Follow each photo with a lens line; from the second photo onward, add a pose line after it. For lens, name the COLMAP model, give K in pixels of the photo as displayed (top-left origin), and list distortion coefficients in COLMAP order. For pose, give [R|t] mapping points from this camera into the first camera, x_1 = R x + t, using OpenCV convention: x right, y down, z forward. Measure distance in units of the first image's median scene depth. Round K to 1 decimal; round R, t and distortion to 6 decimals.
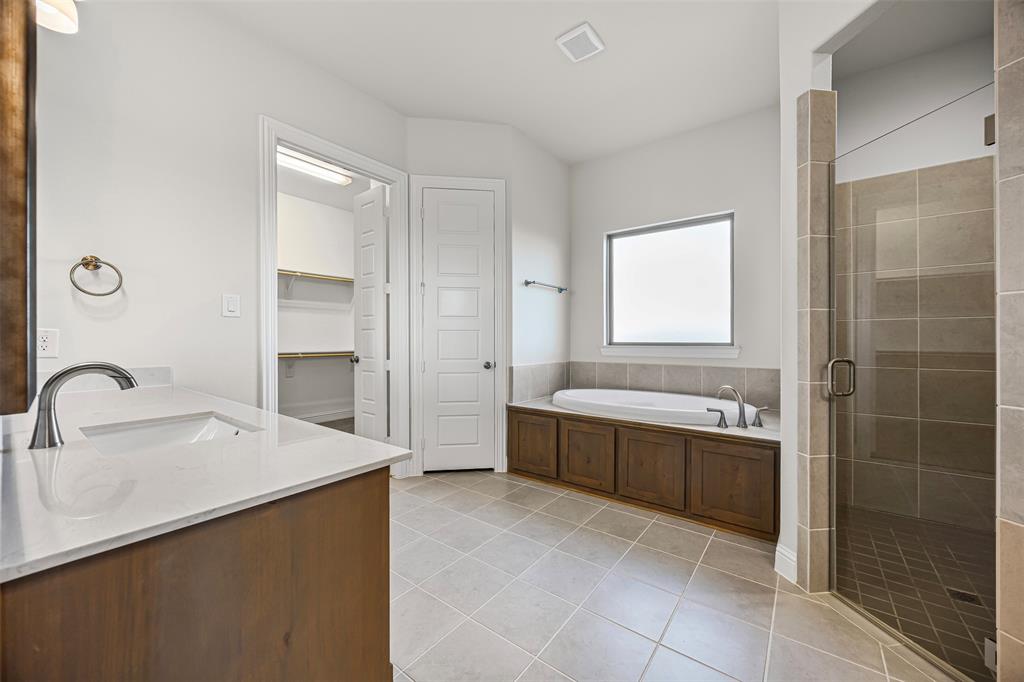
lens RADIAL K [[390.8, 0, 508.8], [0, 390.8, 339.6], [0, 0, 1]] dist [-0.000565, -0.000094]
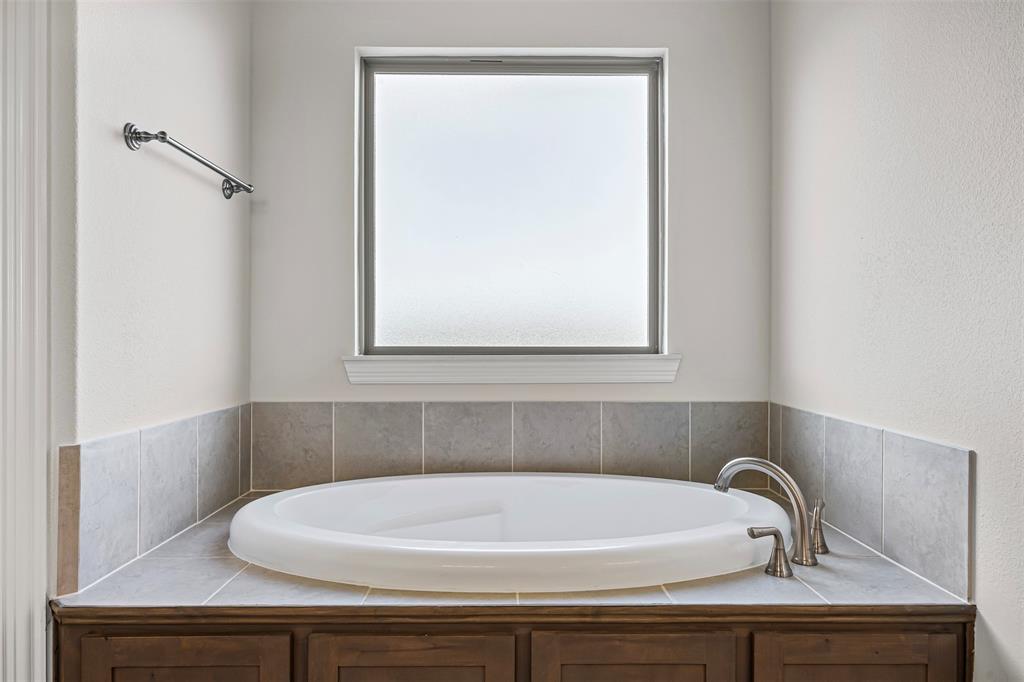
lens RADIAL K [[687.3, 0, 516.9], [0, 687.3, 336.1], [0, 0, 1]] dist [0.000184, -0.001648]
pose [[0.785152, 0.002741, 0.619298, -0.041615], [-0.000401, 0.999992, -0.003917, -0.000979], [-0.619303, 0.002827, 0.785147, 0.458801]]
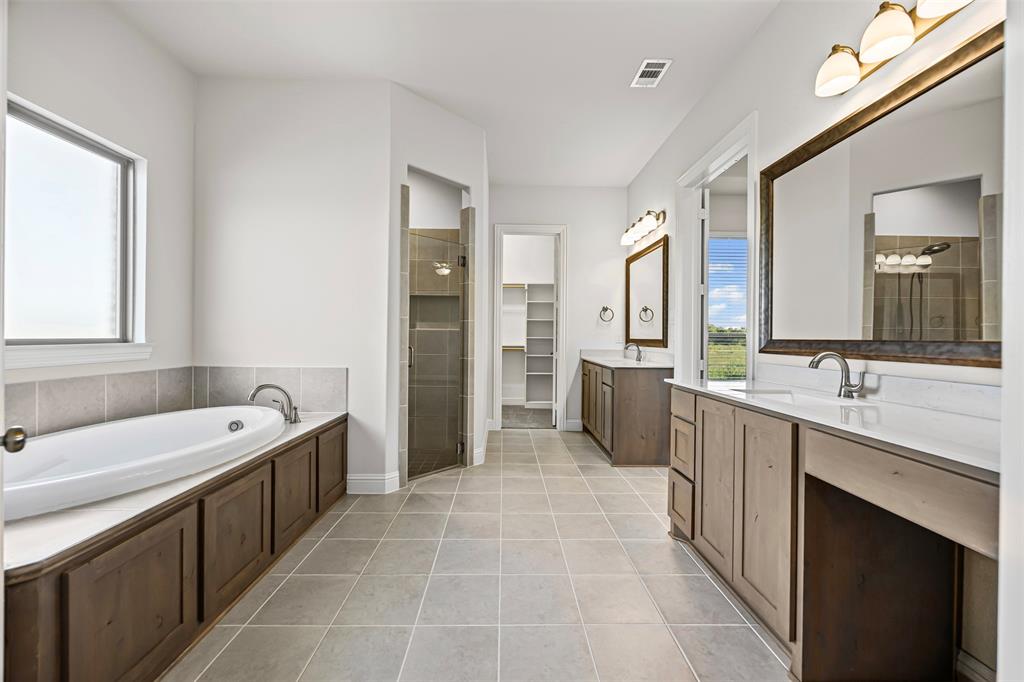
lens RADIAL K [[390.8, 0, 511.1], [0, 390.8, 335.6], [0, 0, 1]] dist [-0.000565, -0.000094]
pose [[-0.626975, -0.002004, 0.779037, -0.415555], [-0.006136, 0.999978, -0.002366, 0.000721], [-0.779015, -0.006263, -0.626974, 0.864519]]
